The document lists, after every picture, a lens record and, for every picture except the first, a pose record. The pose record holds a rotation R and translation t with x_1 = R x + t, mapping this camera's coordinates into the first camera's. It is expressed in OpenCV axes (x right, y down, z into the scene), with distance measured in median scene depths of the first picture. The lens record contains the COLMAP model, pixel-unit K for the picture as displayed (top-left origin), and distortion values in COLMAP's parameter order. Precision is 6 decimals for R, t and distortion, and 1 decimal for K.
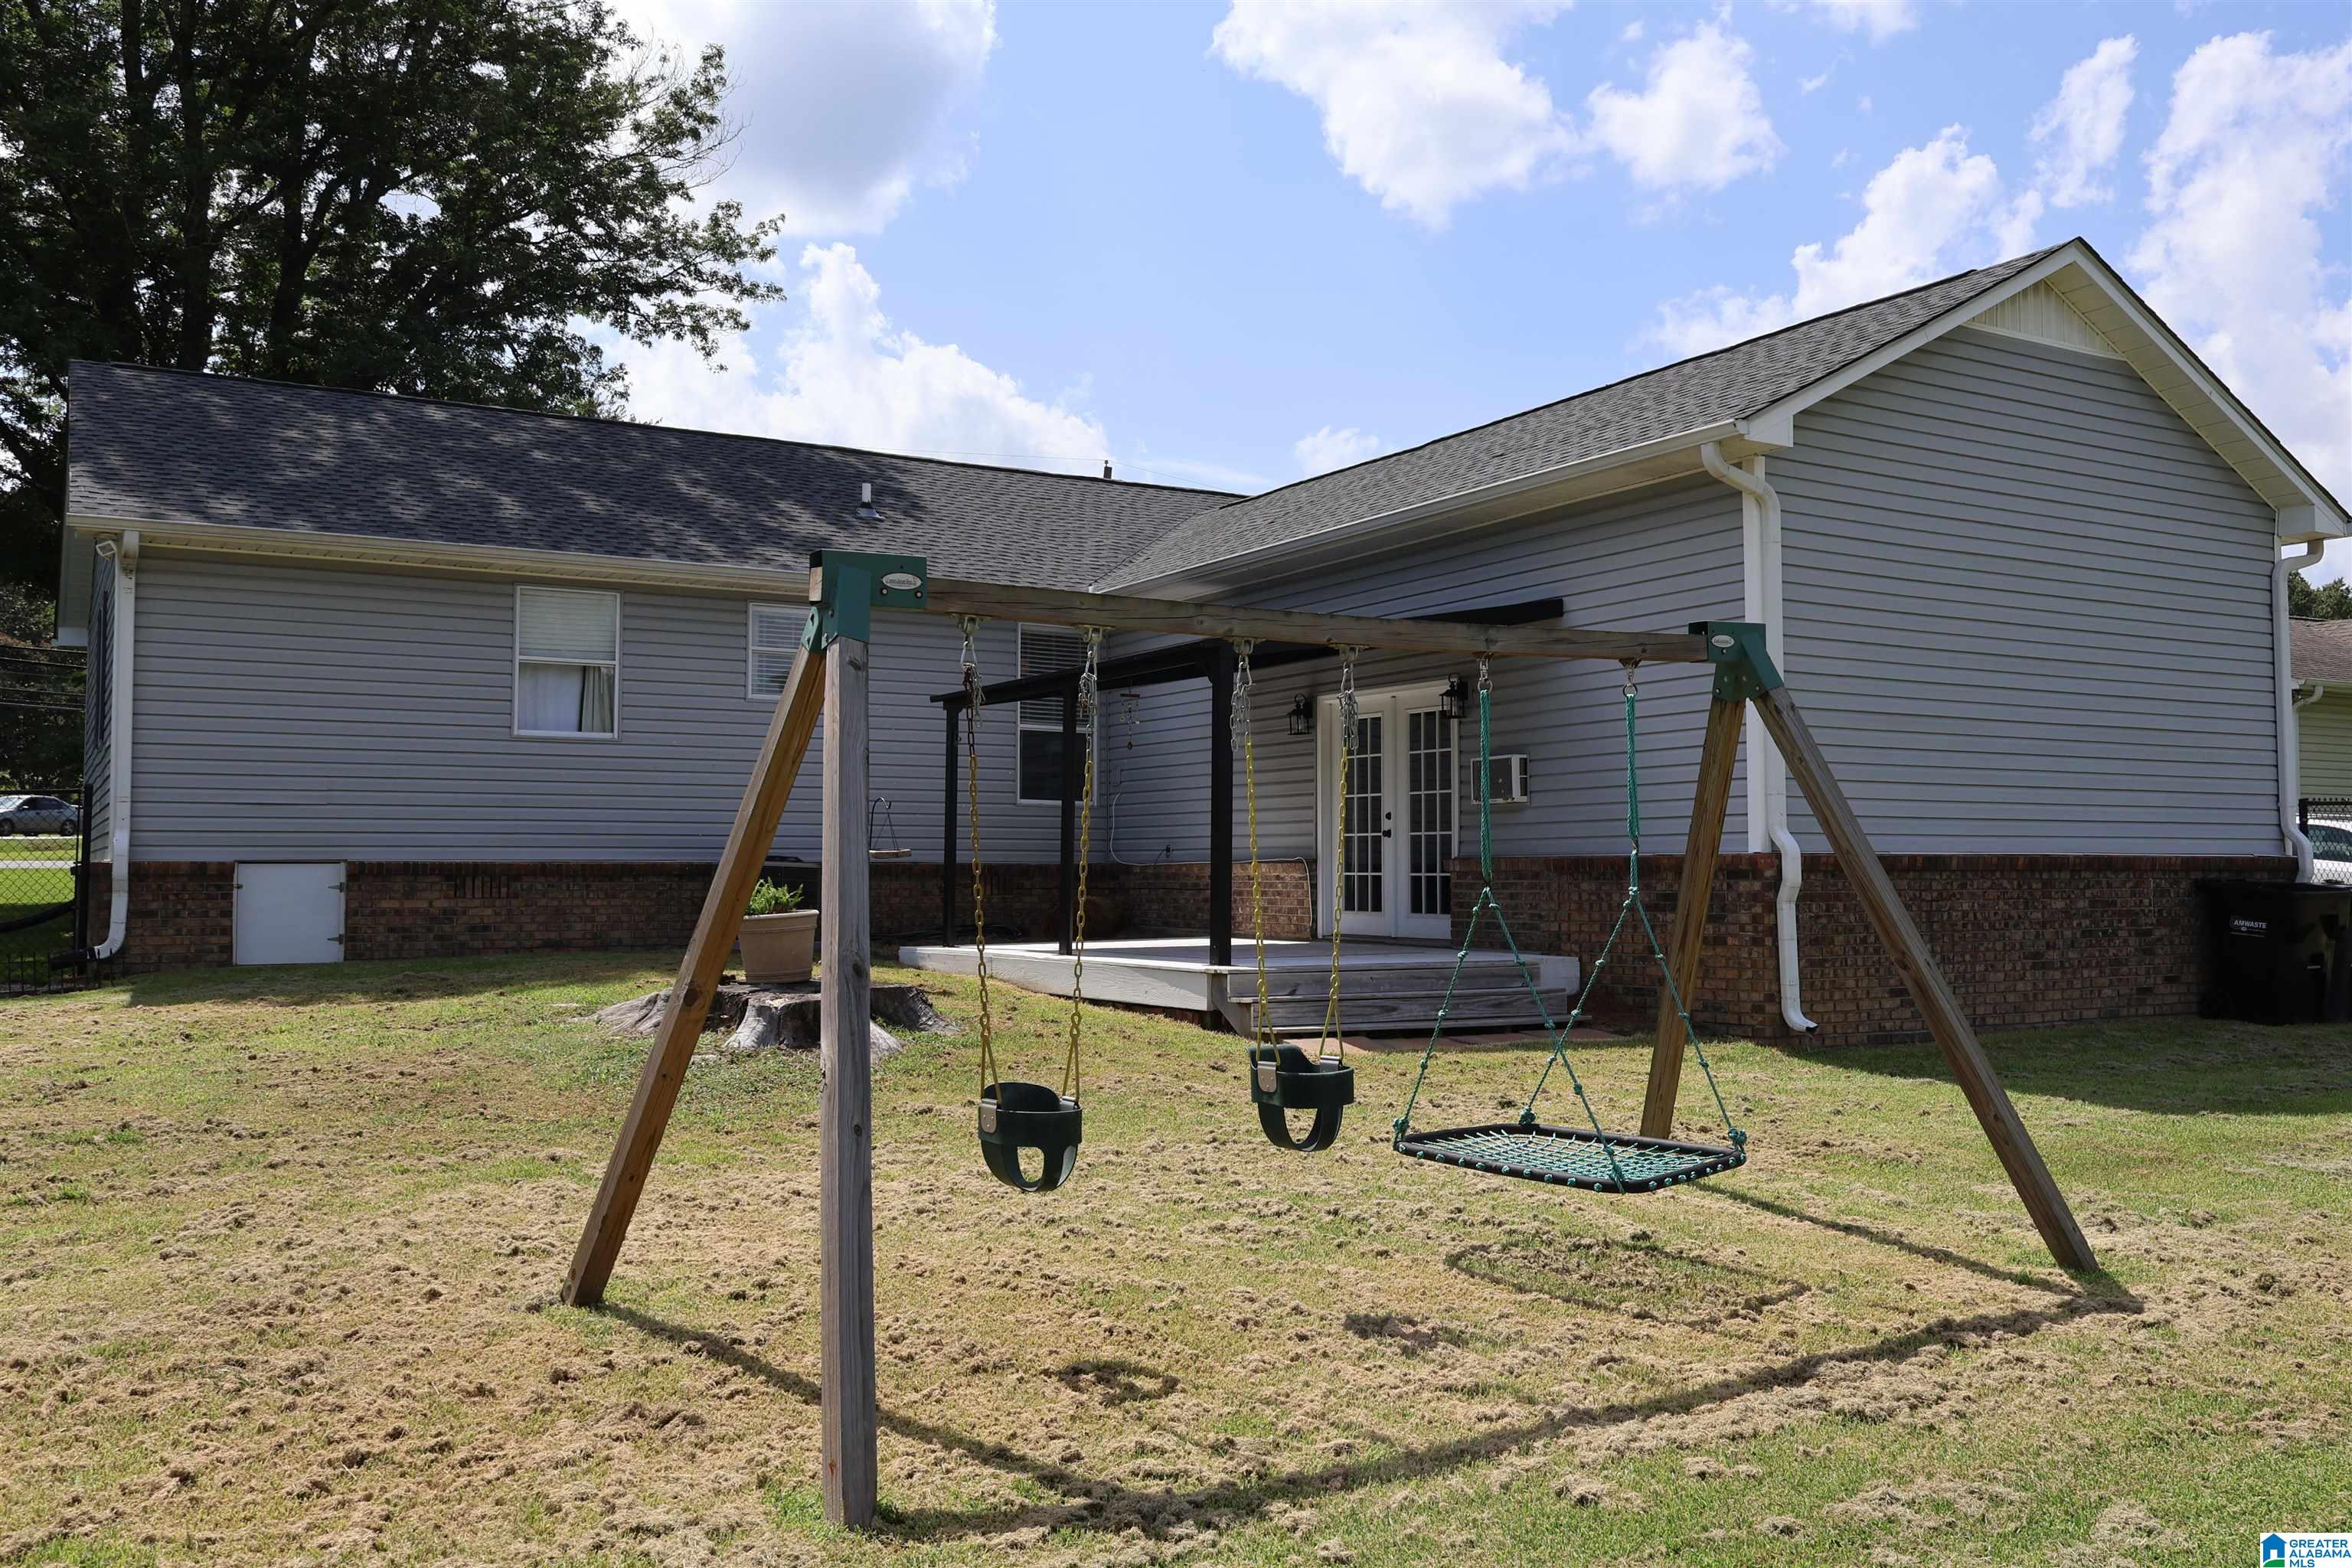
lens RADIAL K [[1886.1, 0, 1176.0], [0, 1886.1, 784.0], [0, 0, 1]] dist [-0.006431, 0.002457]
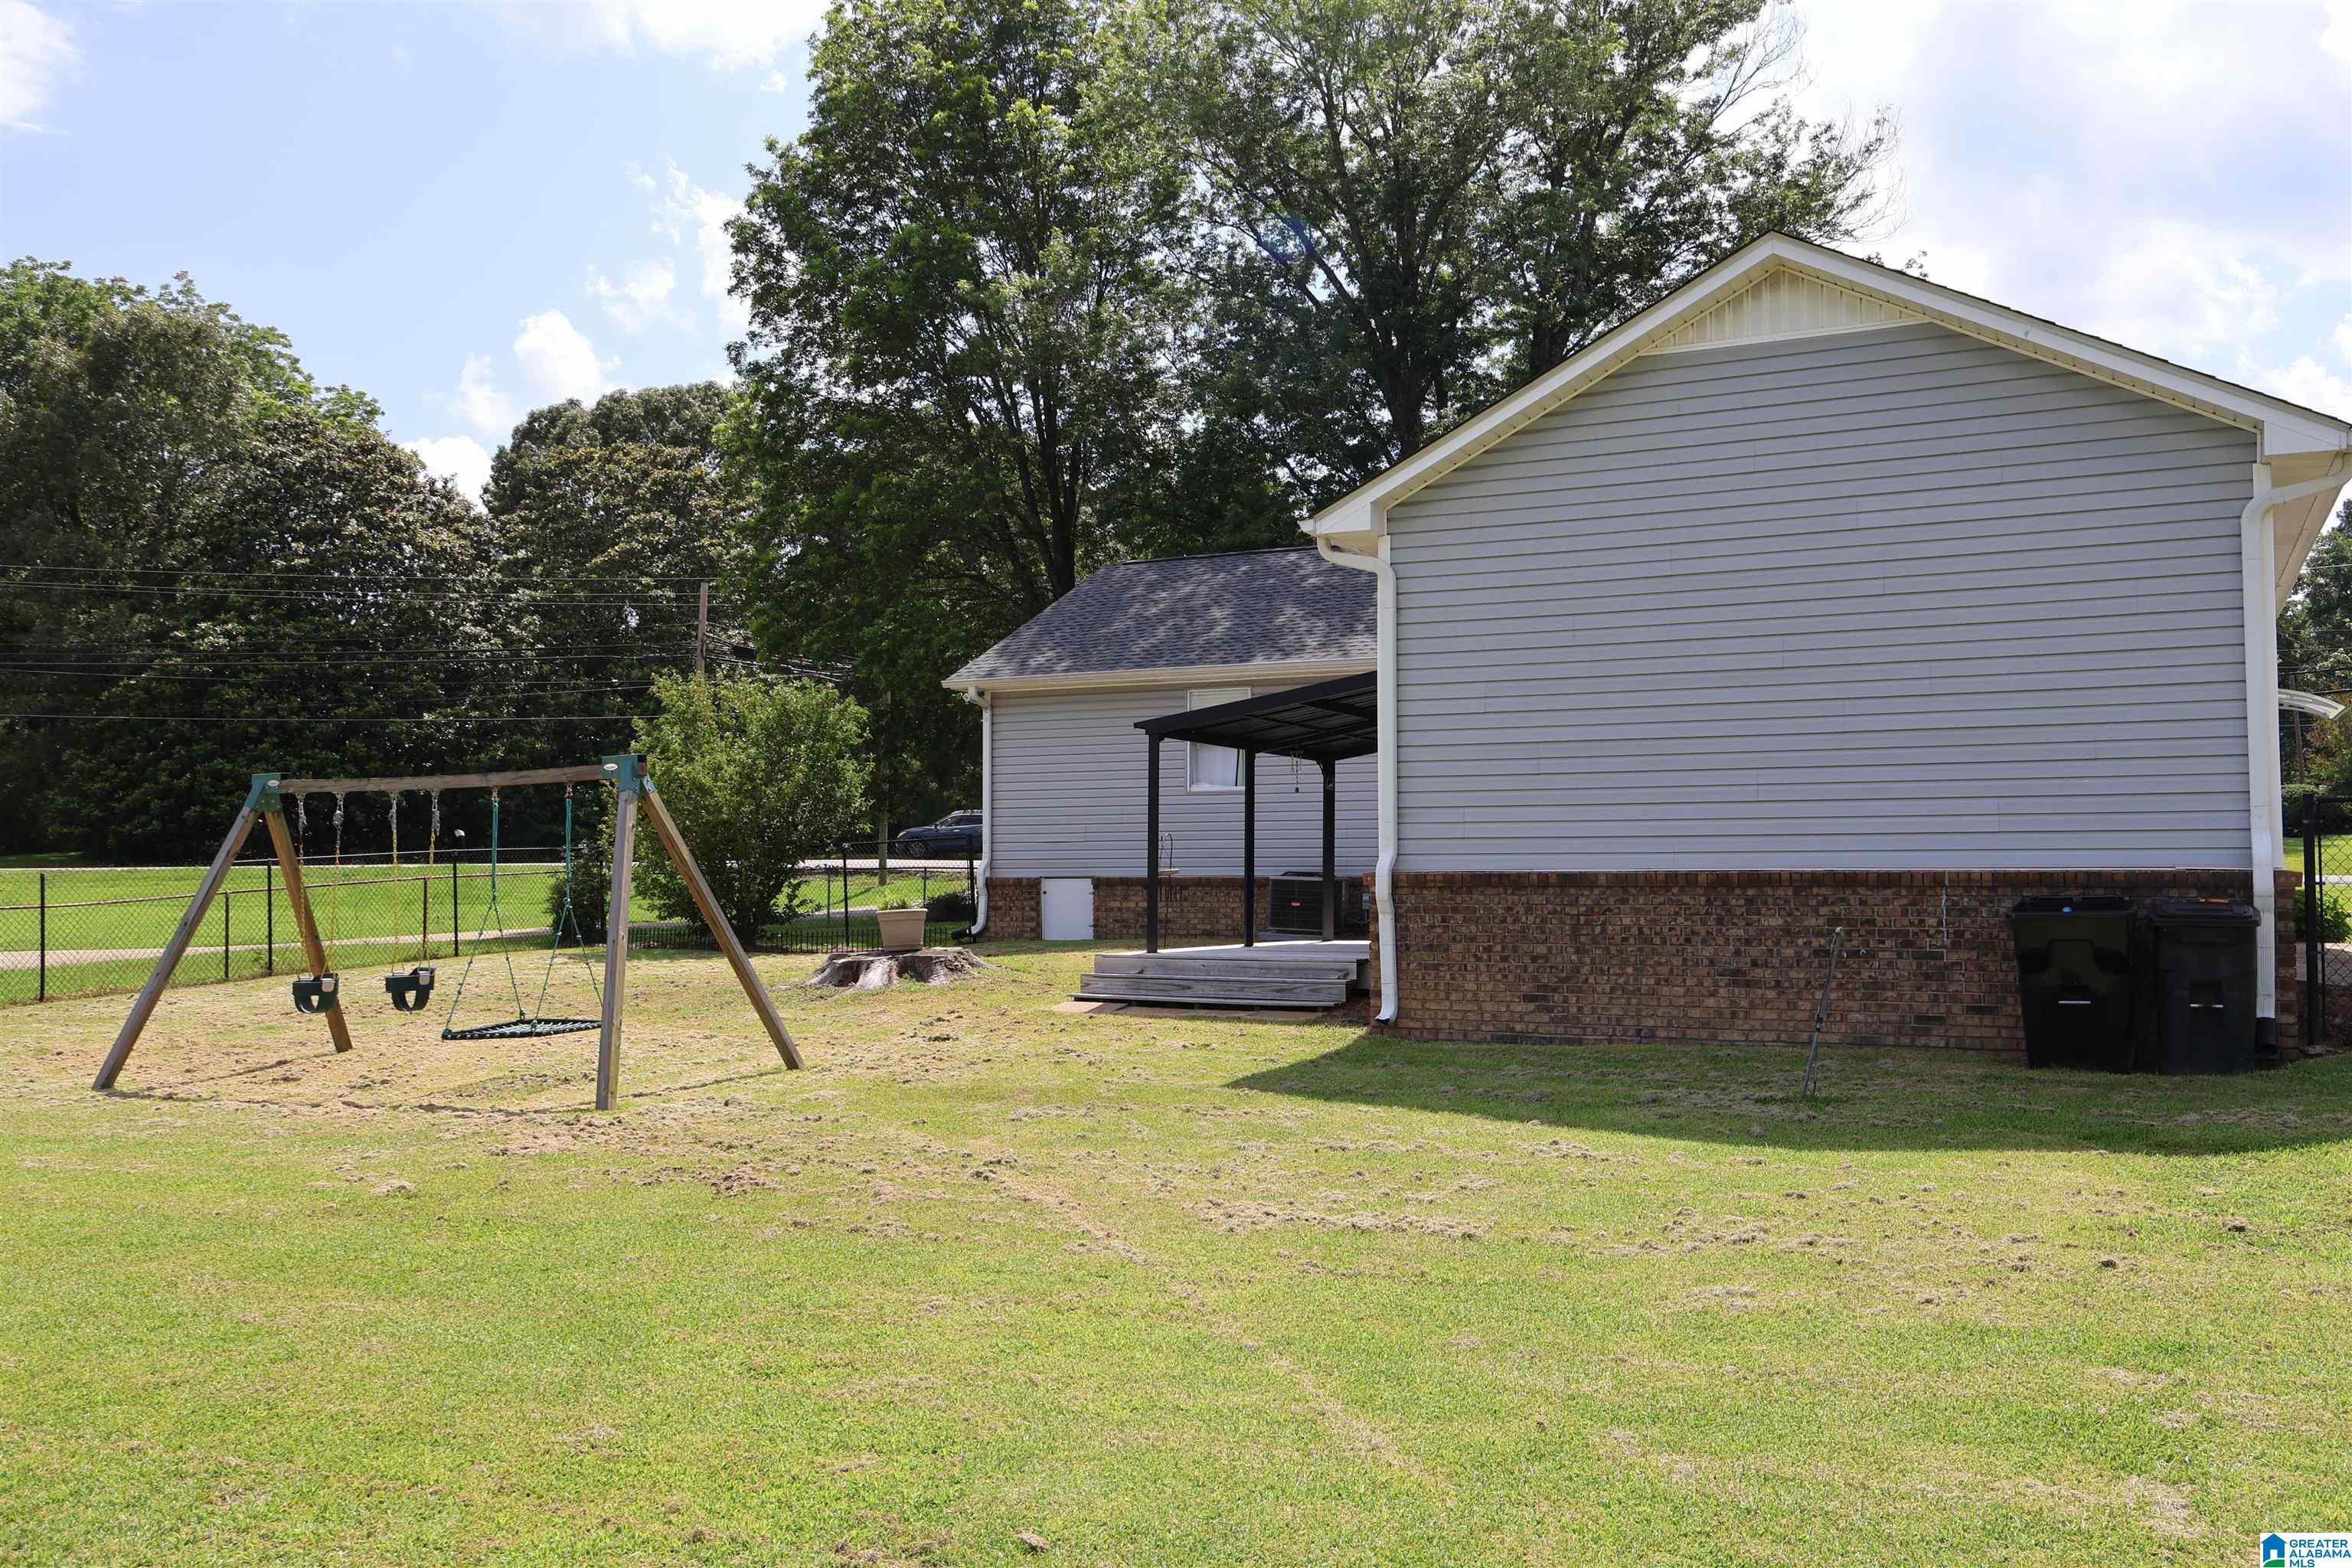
lens RADIAL K [[1886.1, 0, 1176.0], [0, 1886.1, 784.0], [0, 0, 1]] dist [-0.006431, 0.002457]
pose [[0.562122, -0.041756, -0.826000, 1.183746], [0.040088, 0.998926, -0.023217, 0.003575], [0.826082, -0.020061, 0.563192, 0.215683]]
